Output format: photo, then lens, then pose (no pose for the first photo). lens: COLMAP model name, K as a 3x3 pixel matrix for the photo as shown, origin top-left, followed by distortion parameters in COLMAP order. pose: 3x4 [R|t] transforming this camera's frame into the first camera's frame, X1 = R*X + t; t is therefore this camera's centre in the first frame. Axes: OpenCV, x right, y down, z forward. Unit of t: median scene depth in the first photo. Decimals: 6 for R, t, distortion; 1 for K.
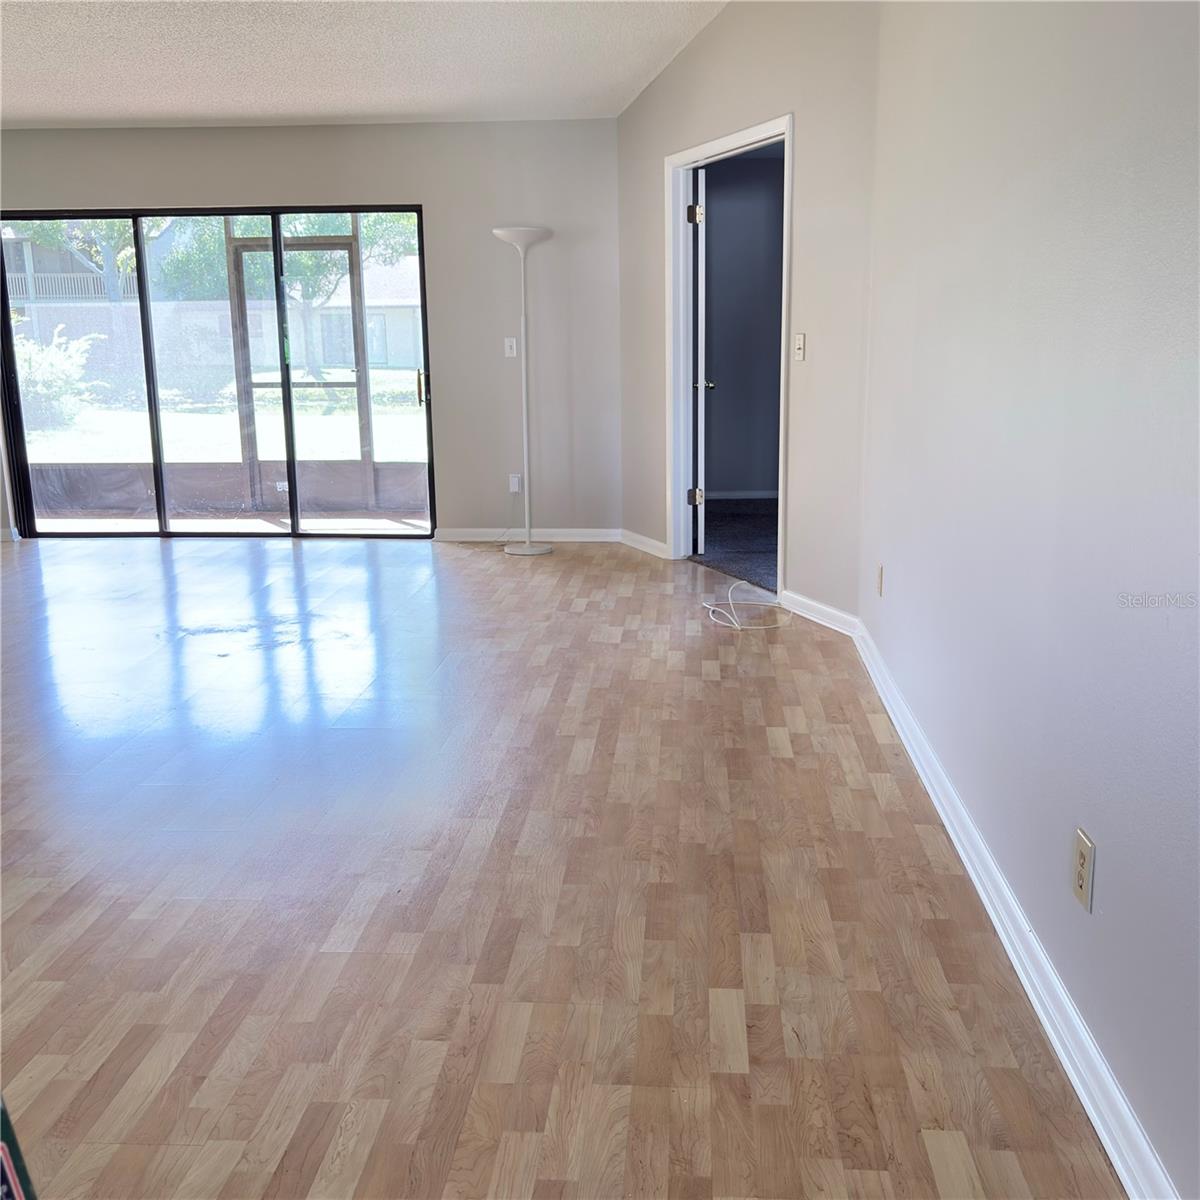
lens RADIAL K [[1232.3, 0, 605.8], [0, 1232.3, 589.9], [0, 0, 1]] dist [0.038241, -0.031537]
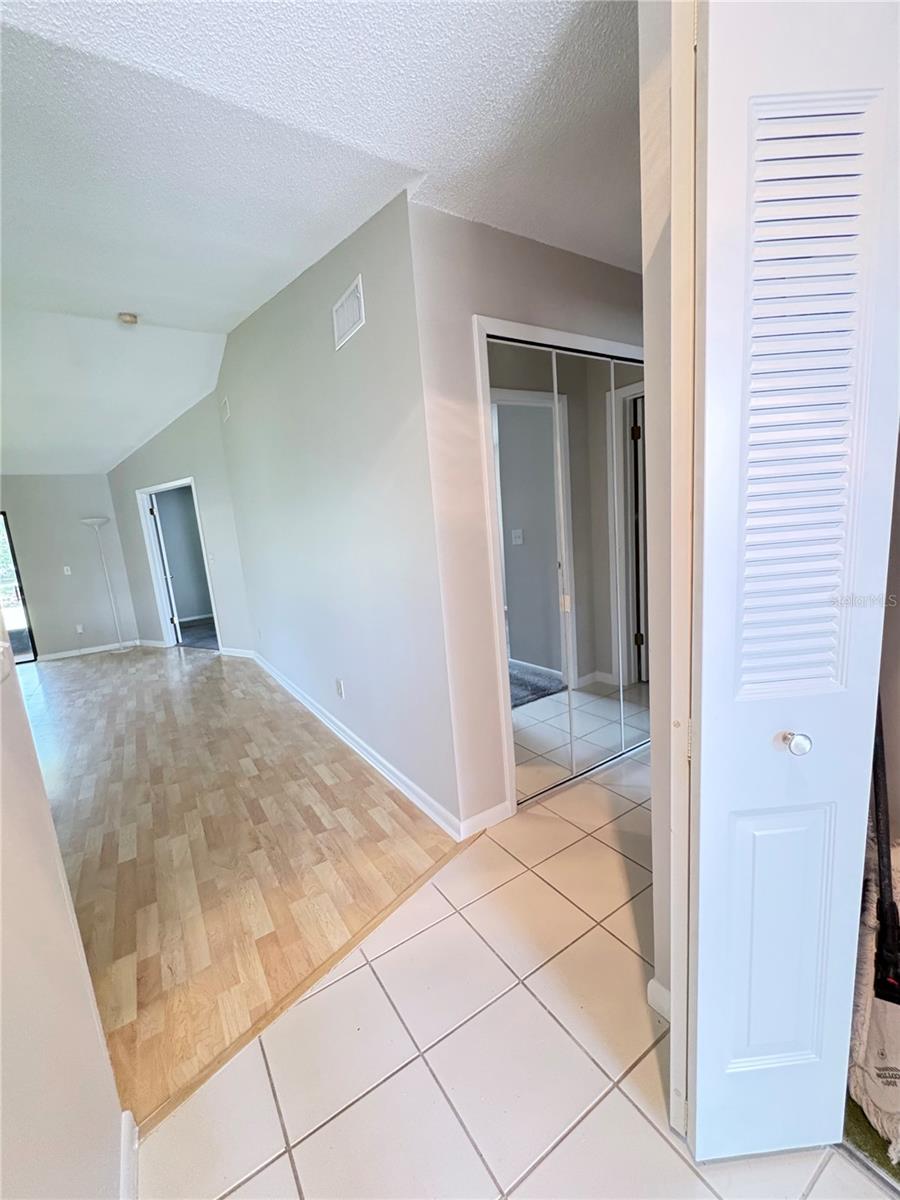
lens RADIAL K [[487.7, 0, 451.1], [0, 487.7, 608.3], [0, 0, 1]] dist [0.001016, -0.000025]
pose [[0.796507, -0.148836, 0.586025, -0.109114], [0.194398, 0.980806, -0.015119, 0.046587], [-0.572527, 0.125965, 0.810152, -0.256674]]
